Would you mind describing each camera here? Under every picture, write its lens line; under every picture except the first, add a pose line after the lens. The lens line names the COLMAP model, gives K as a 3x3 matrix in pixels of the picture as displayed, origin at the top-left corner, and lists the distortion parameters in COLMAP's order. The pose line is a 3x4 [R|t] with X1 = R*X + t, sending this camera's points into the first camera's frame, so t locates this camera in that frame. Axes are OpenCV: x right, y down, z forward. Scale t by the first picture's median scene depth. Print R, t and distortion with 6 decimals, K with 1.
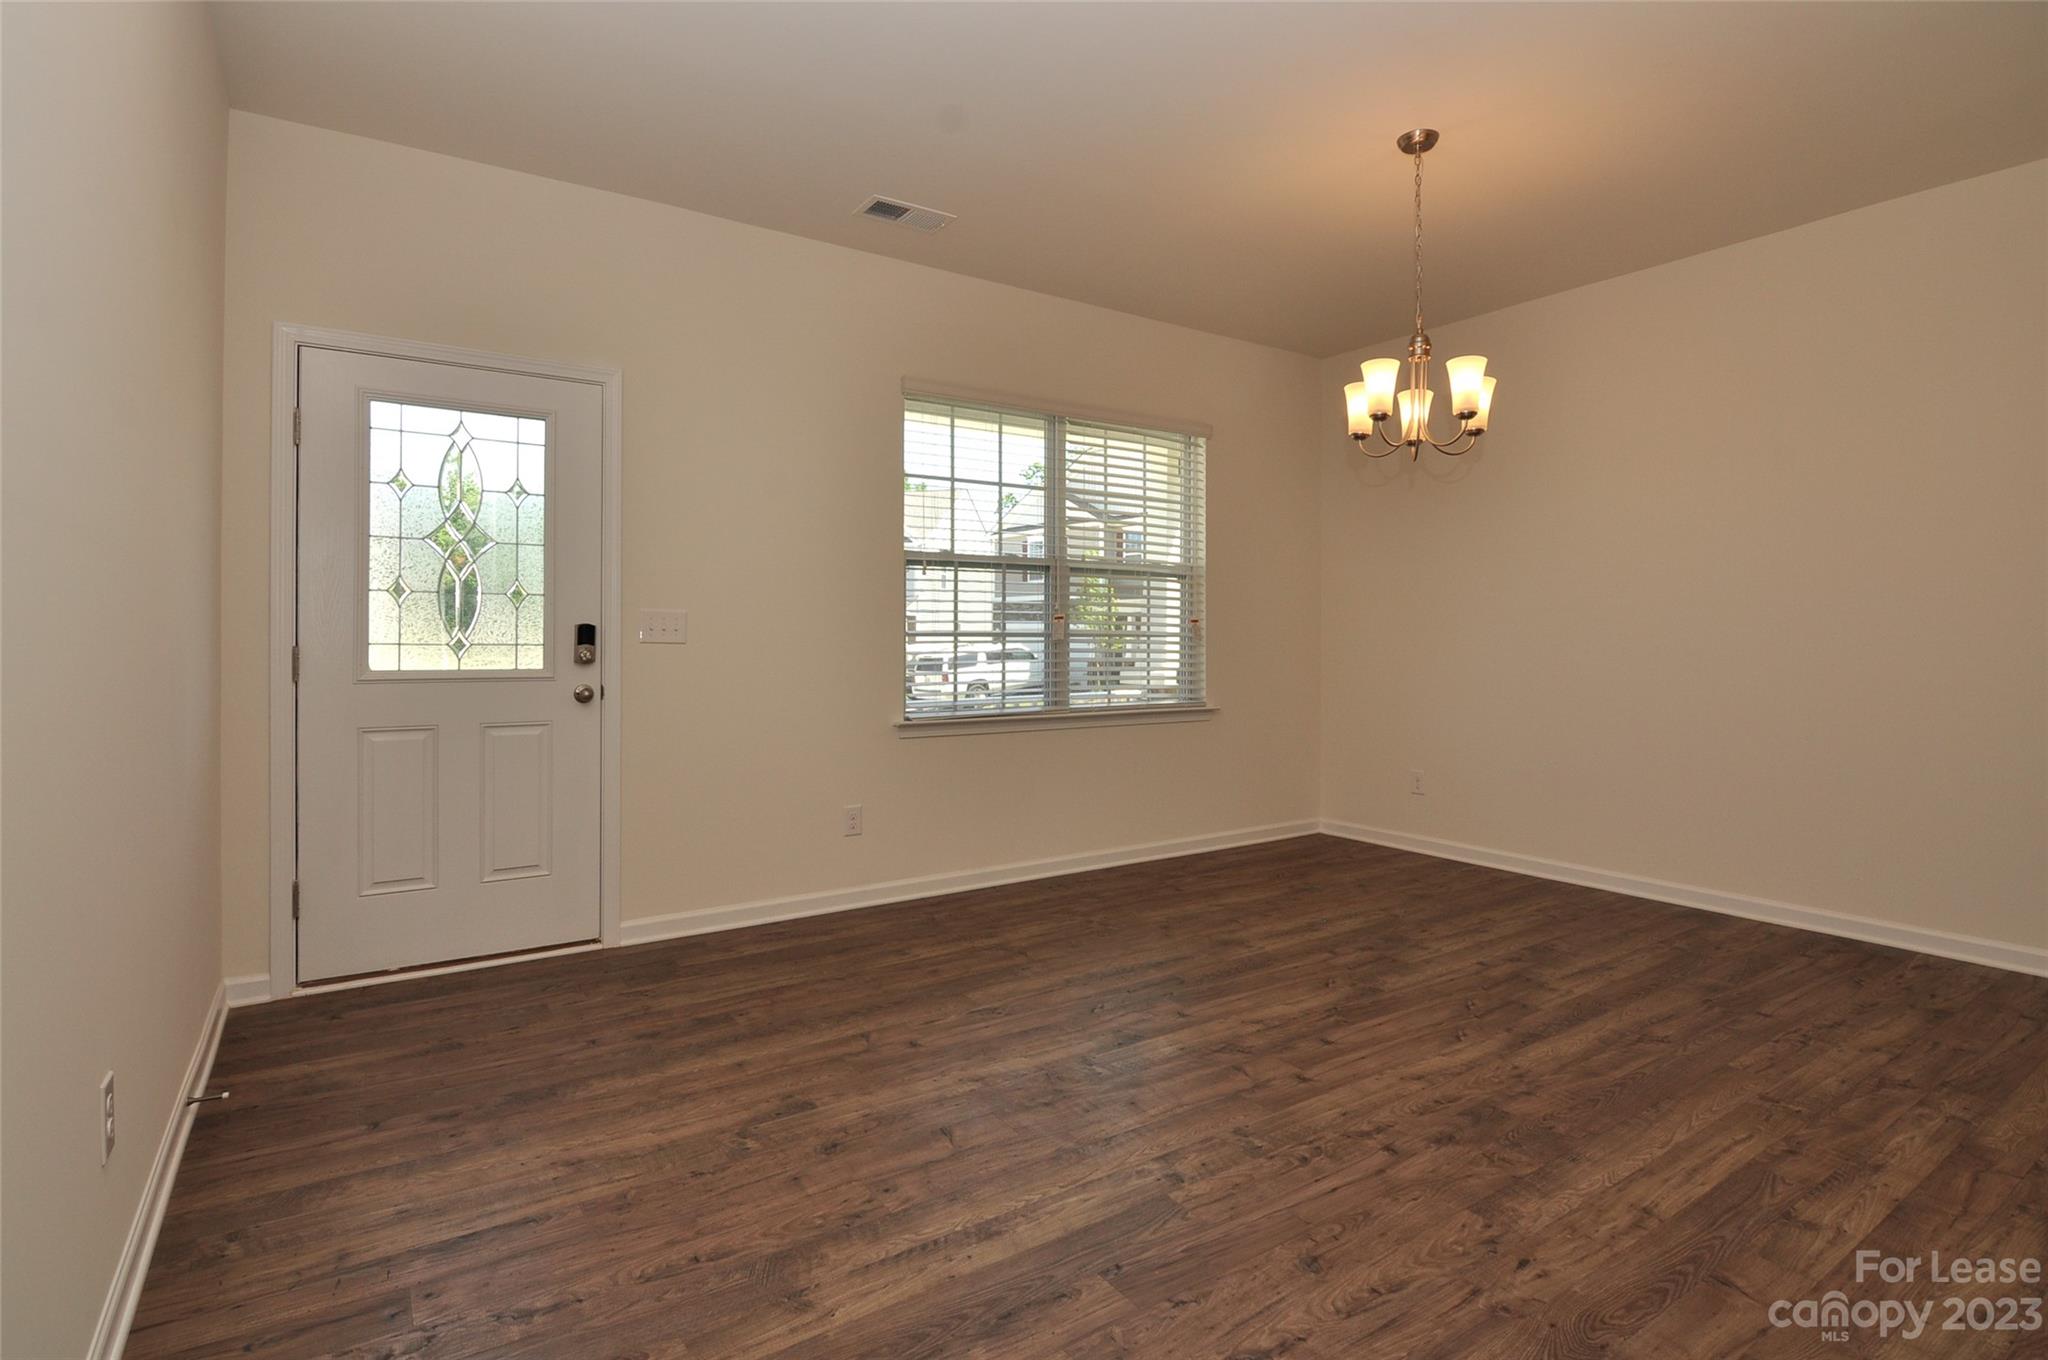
lens RADIAL K [[998.0, 0, 1024.9], [0, 998.0, 624.0], [0, 0, 1]] dist [0.000618, -0.011300]
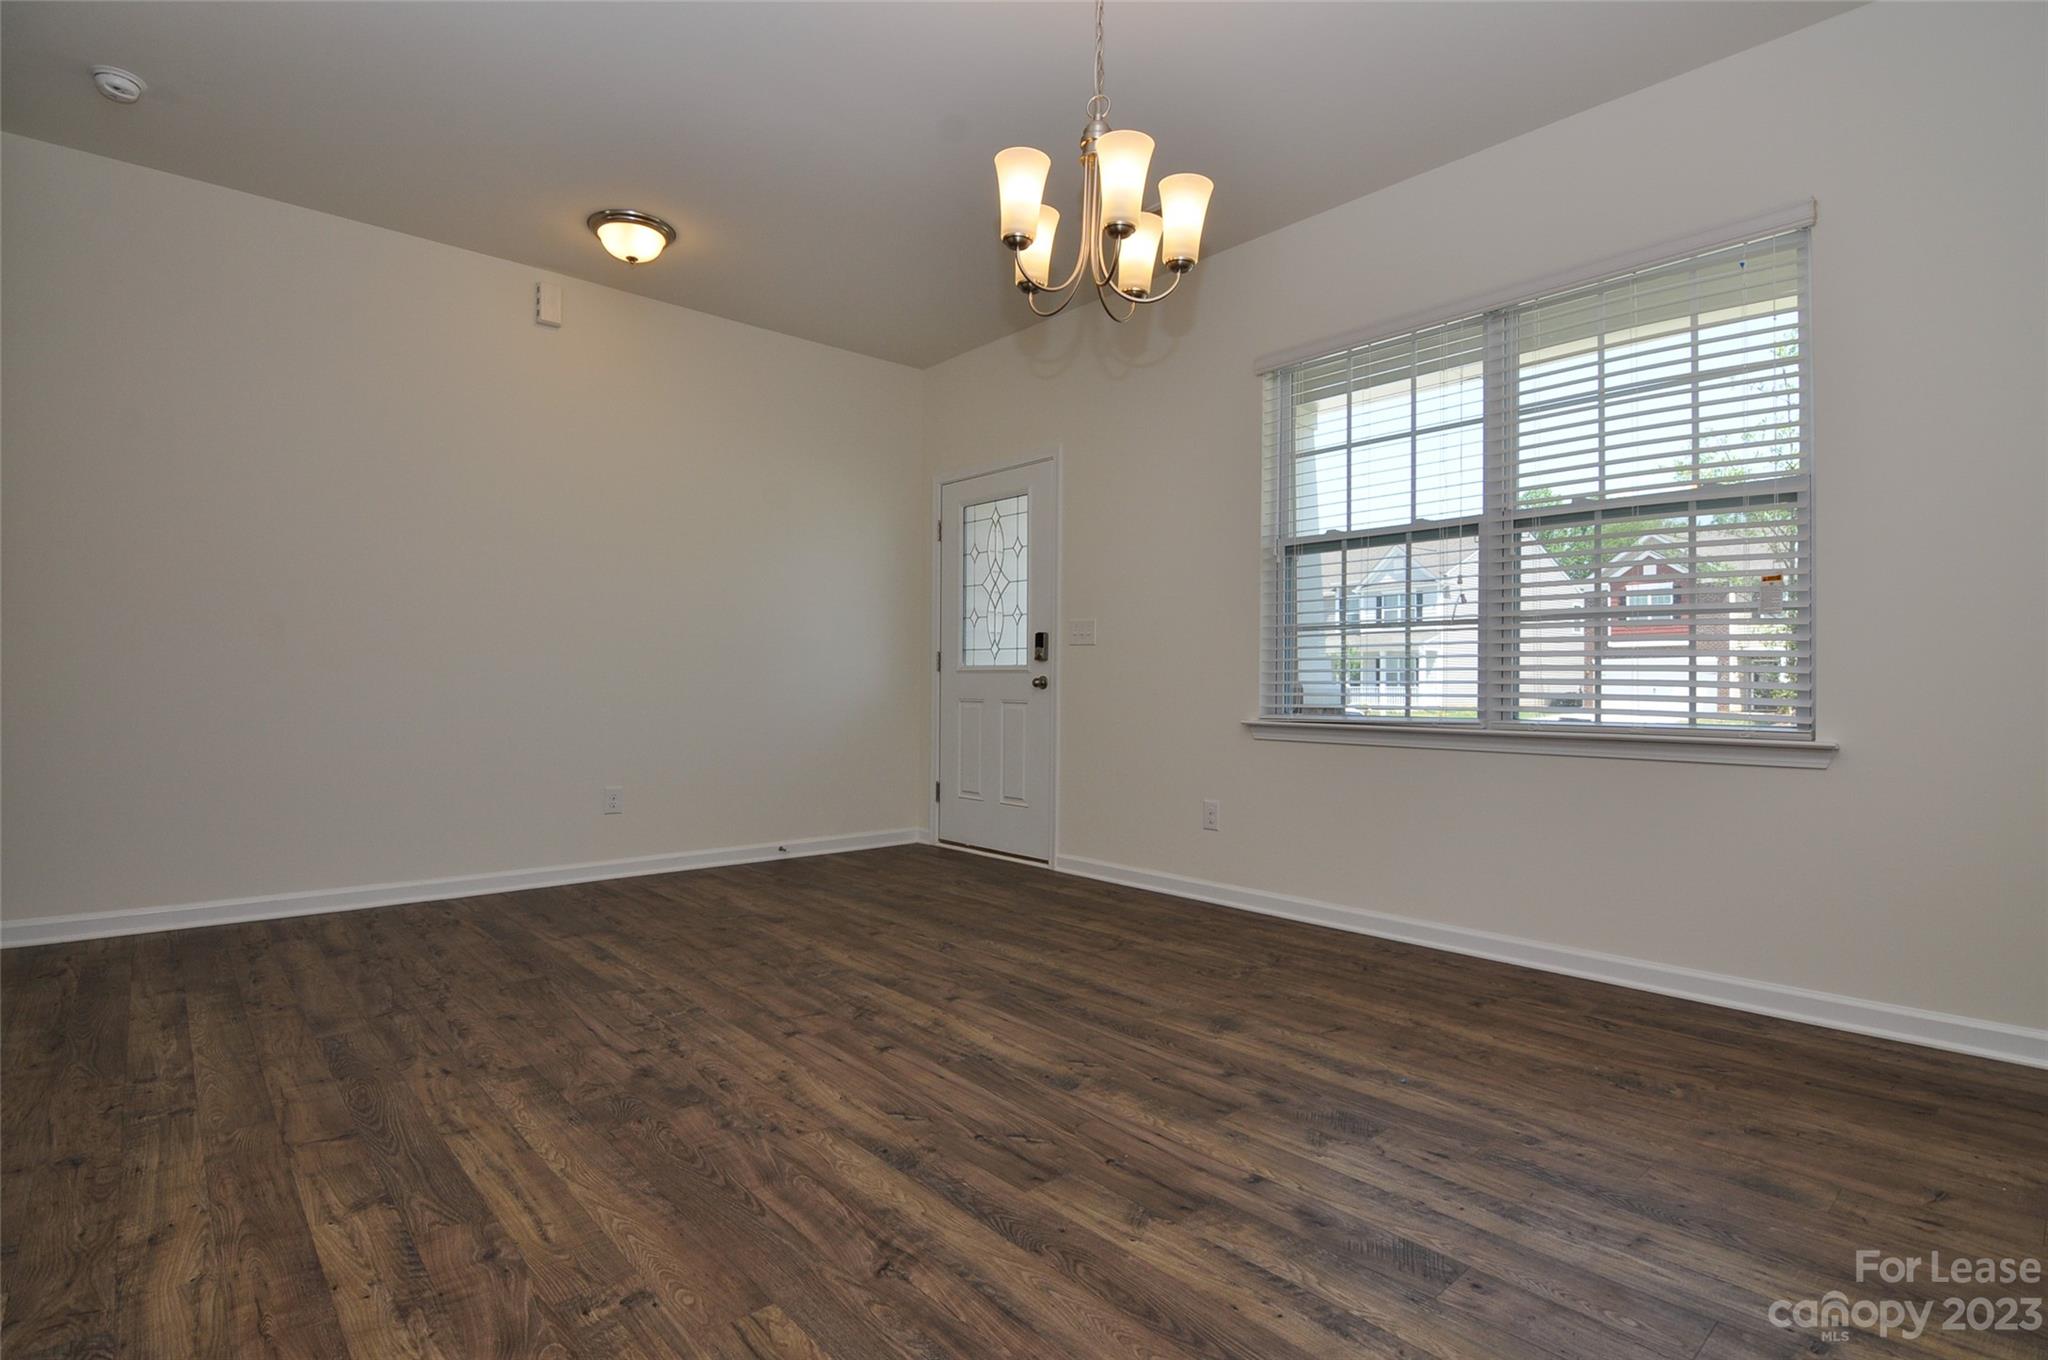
lens RADIAL K [[999.0, 0, 1014.4], [0, 999.0, 681.9], [0, 0, 1]] dist [0.001654, -0.017230]
pose [[0.124979, -0.010253, -0.992106, 1.212140], [0.008753, 0.999919, -0.009231, 0.104542], [0.992121, -0.007530, 0.125059, 1.017725]]
